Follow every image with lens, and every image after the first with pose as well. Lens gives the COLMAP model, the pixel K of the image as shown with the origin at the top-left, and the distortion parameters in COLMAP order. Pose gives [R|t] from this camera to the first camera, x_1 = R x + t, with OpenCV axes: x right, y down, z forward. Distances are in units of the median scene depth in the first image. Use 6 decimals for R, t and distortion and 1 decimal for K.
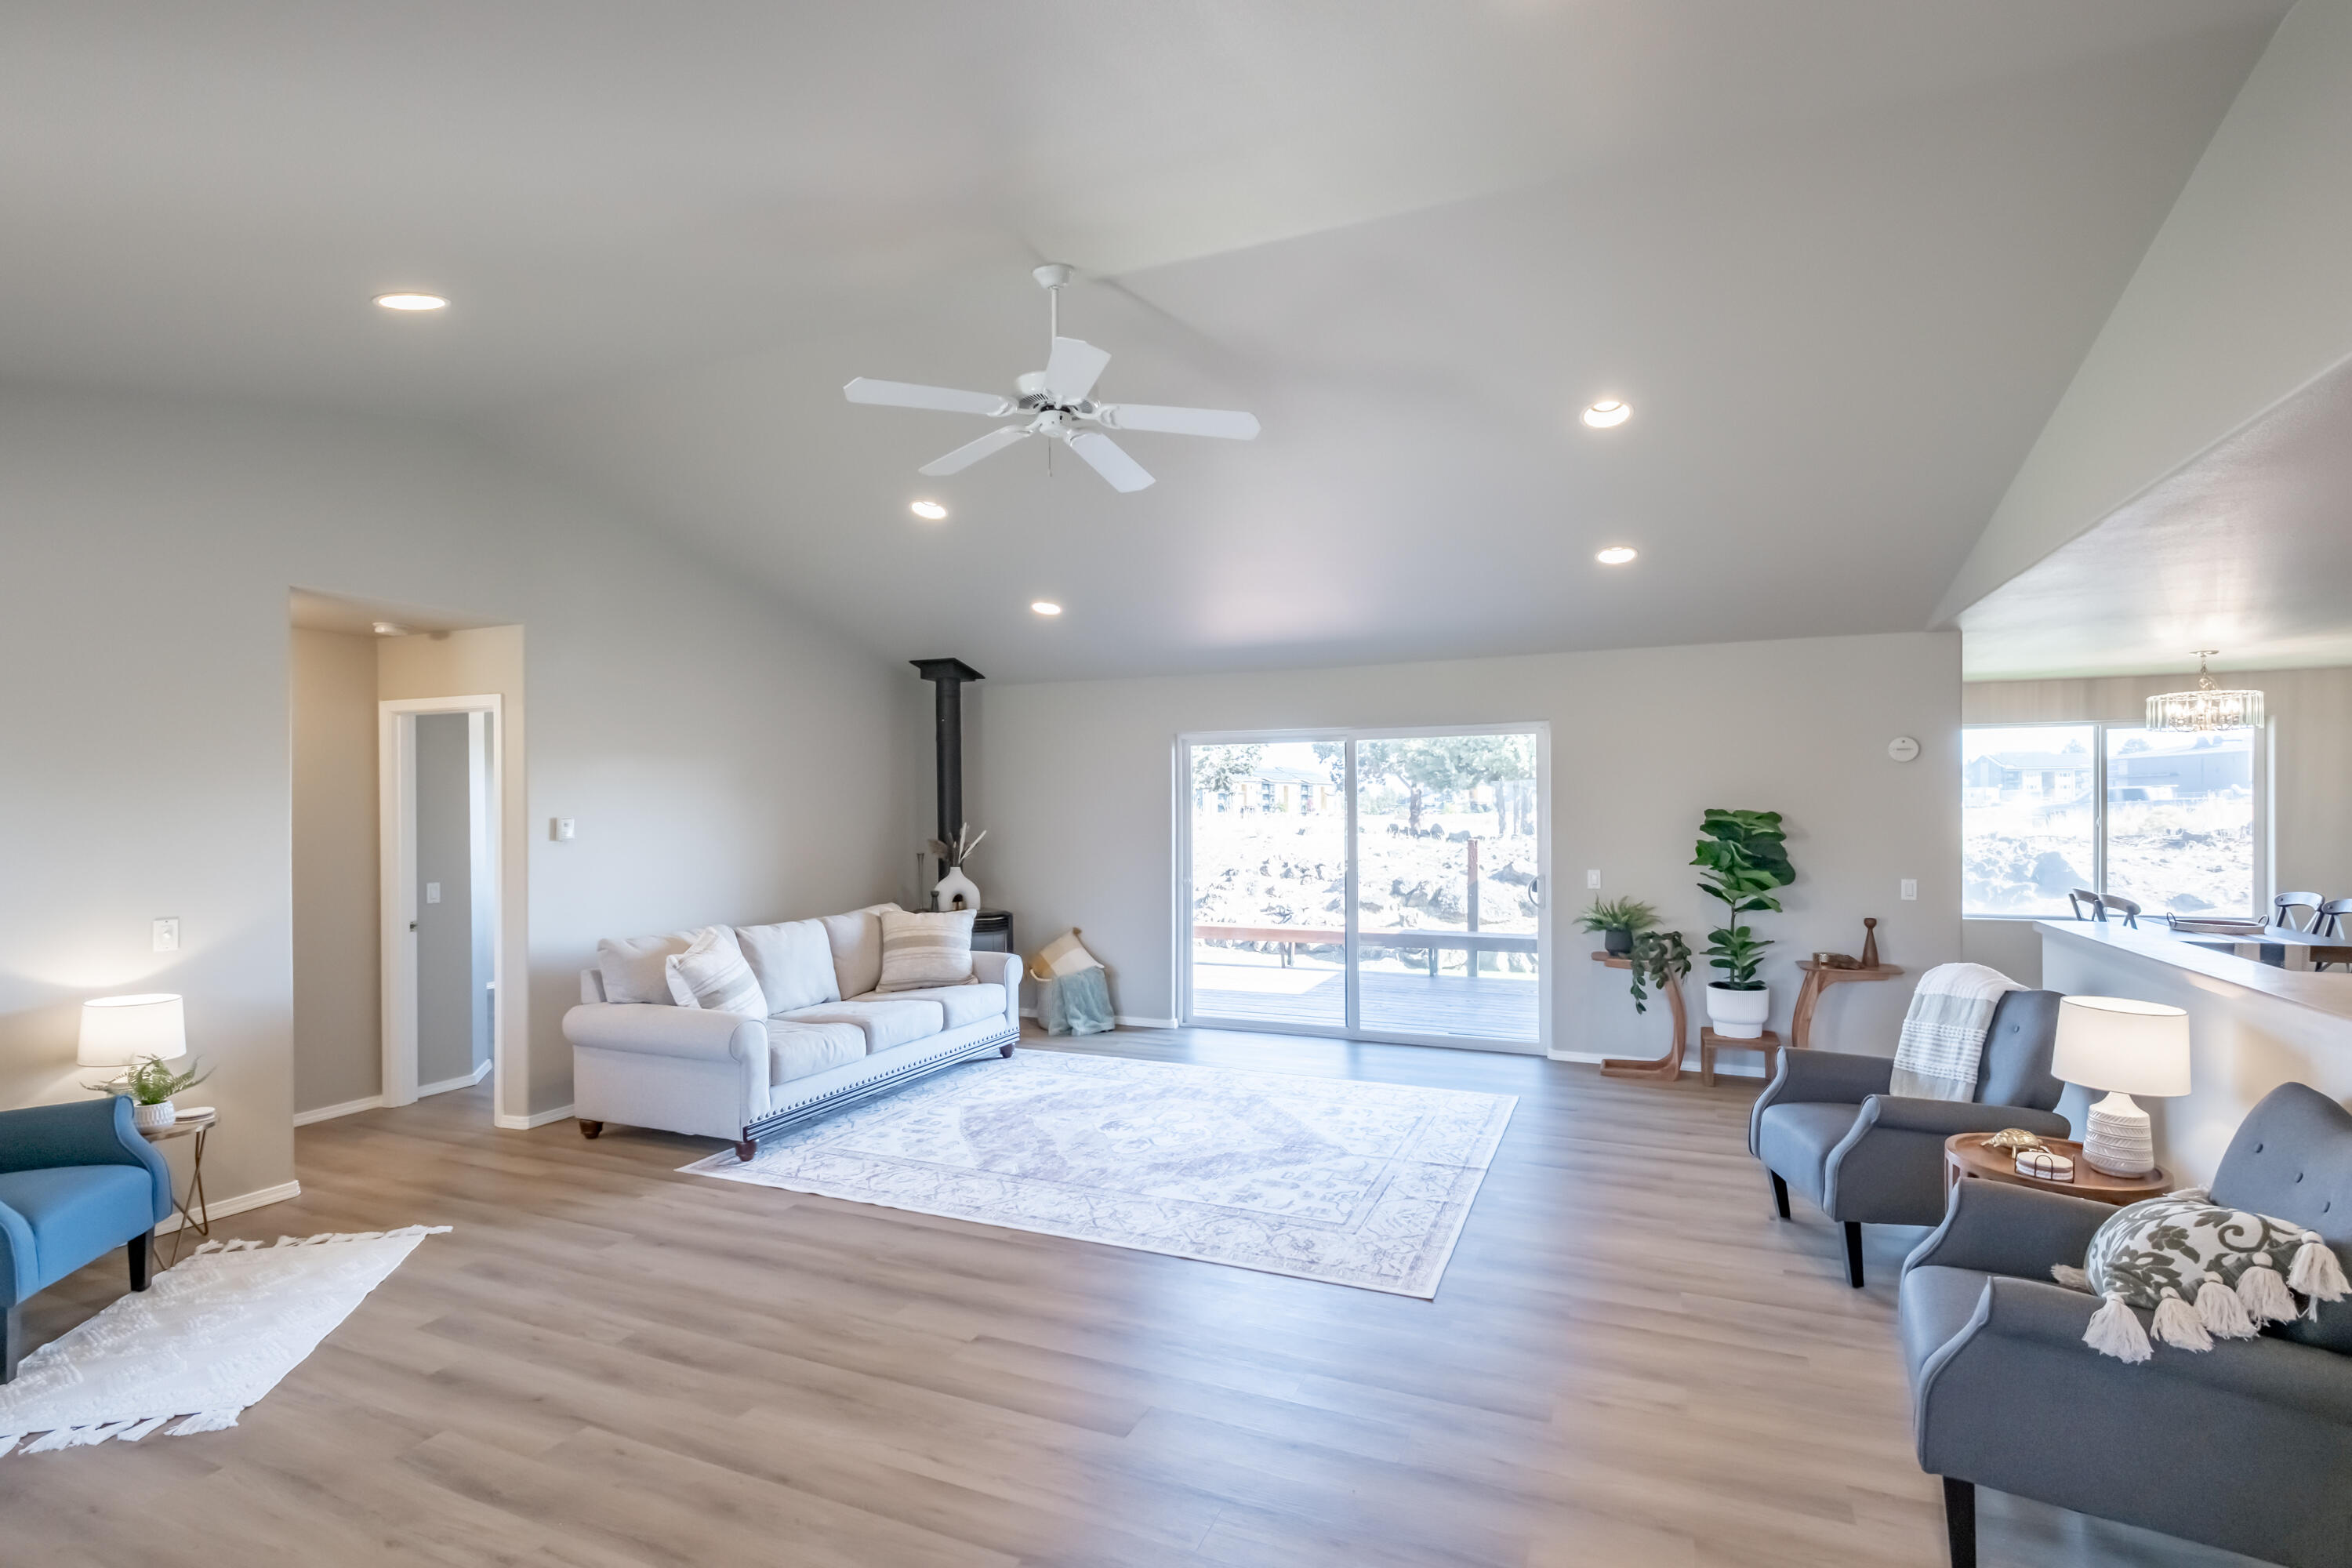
lens RADIAL K [[1037.0, 0, 1177.0], [0, 1037.0, 814.6], [0, 0, 1]] dist [-0.000487, -0.000327]
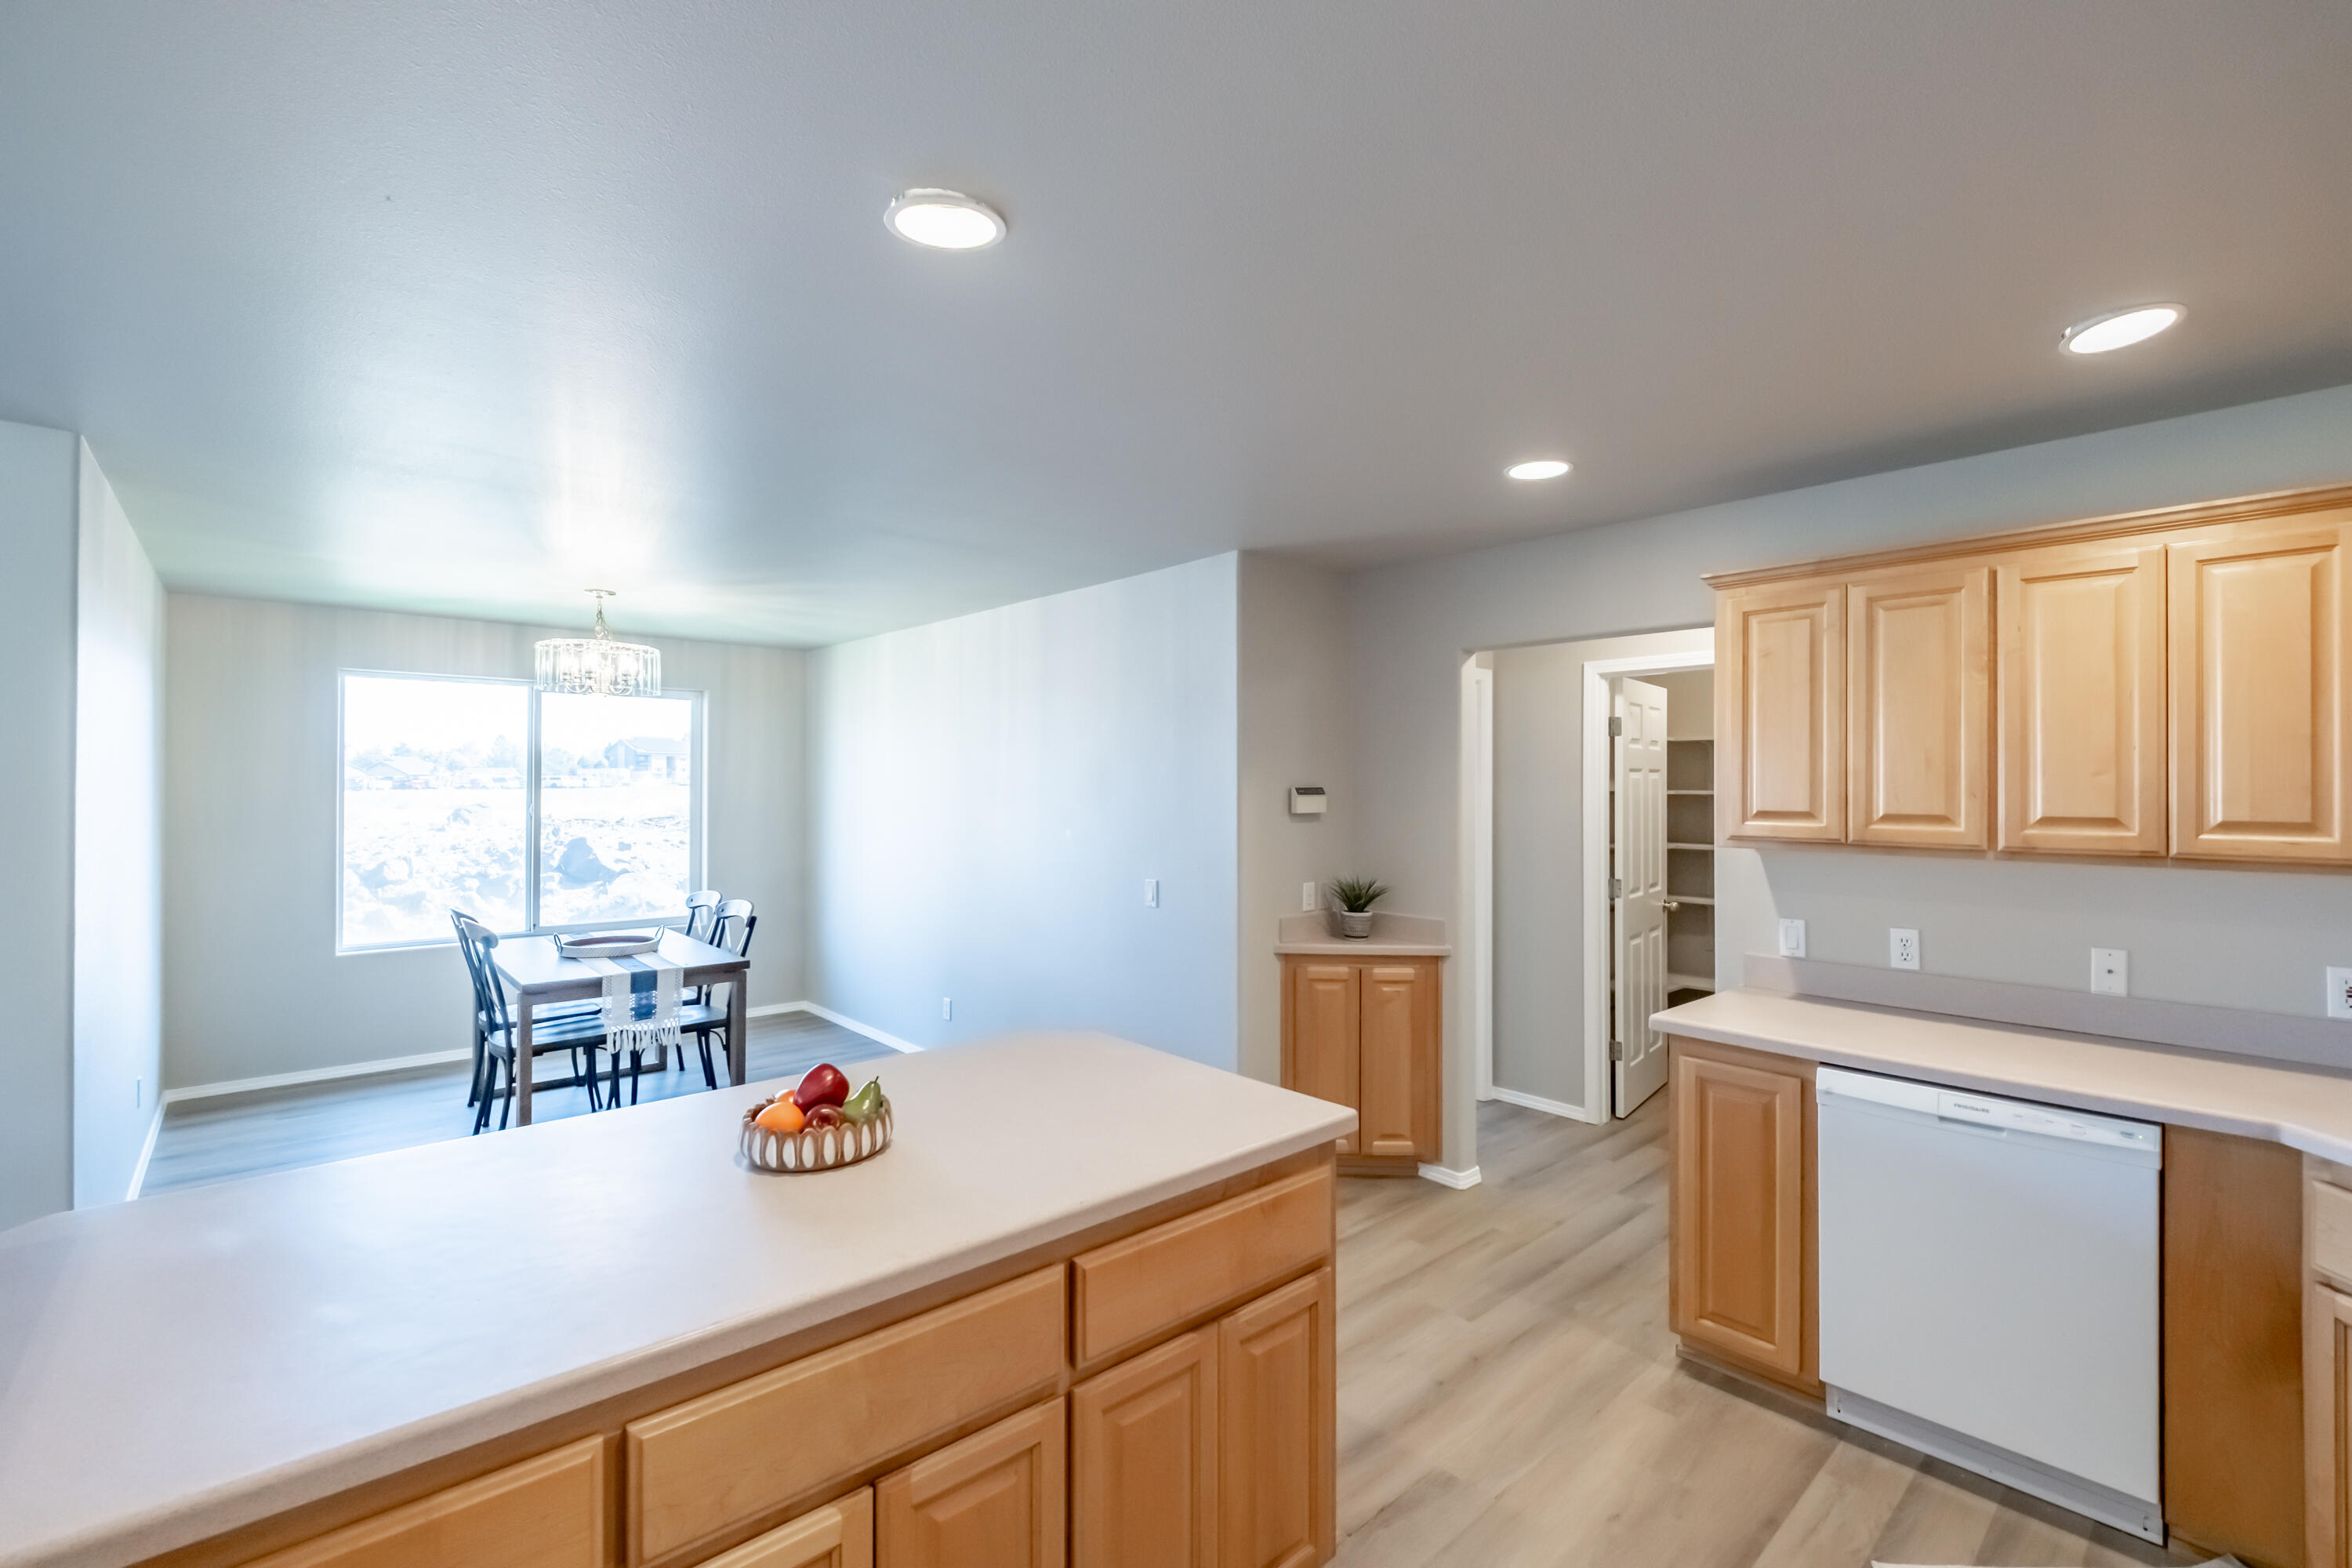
lens RADIAL K [[1029.4, 0, 1203.8], [0, 1029.4, 781.2], [0, 0, 1]] dist [-0.000997, -0.001138]
pose [[0.389537, 0.011799, 0.920935, 0.507030], [-0.001210, 0.999924, -0.012299, -0.007250], [-0.921010, 0.003677, 0.389521, 0.315083]]
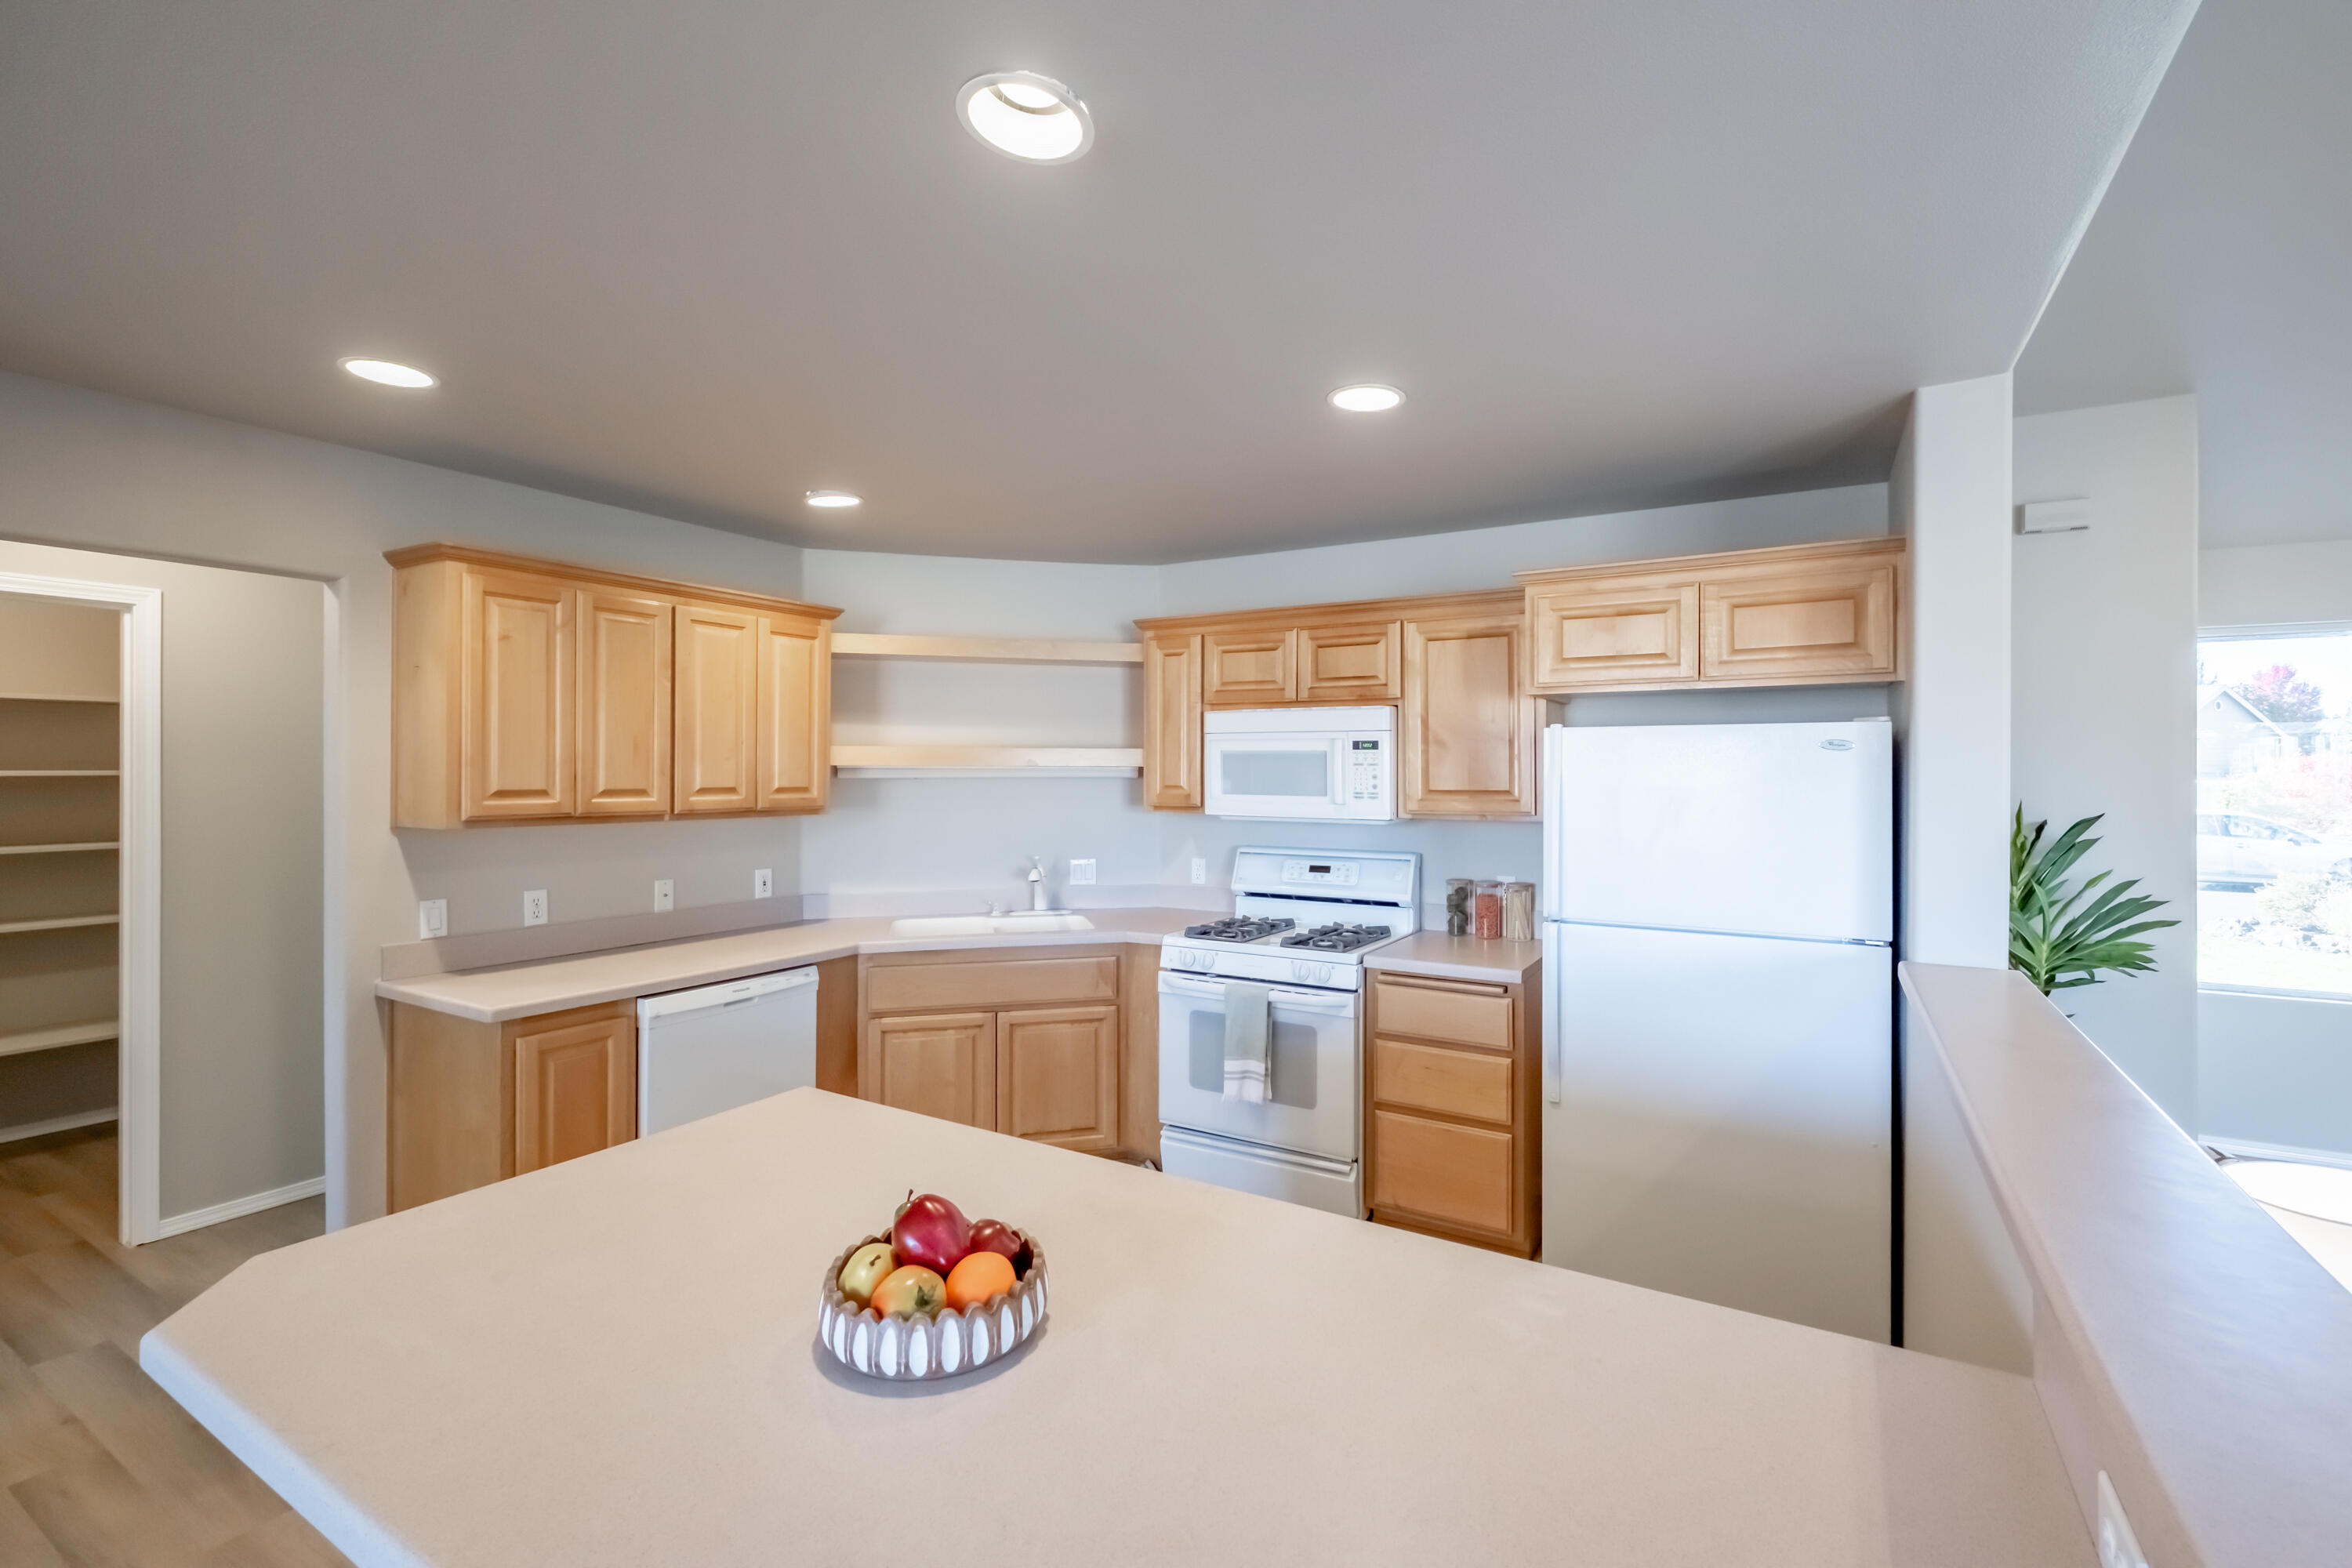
lens RADIAL K [[1023.5, 0, 1214.6], [0, 1023.5, 768.2], [0, 0, 1]] dist [-0.000446, -0.000243]
pose [[-0.996128, 0.003684, 0.087843, 0.671614], [0.003840, 0.999991, 0.001610, -0.009683], [-0.087836, 0.001941, -0.996133, 0.727805]]
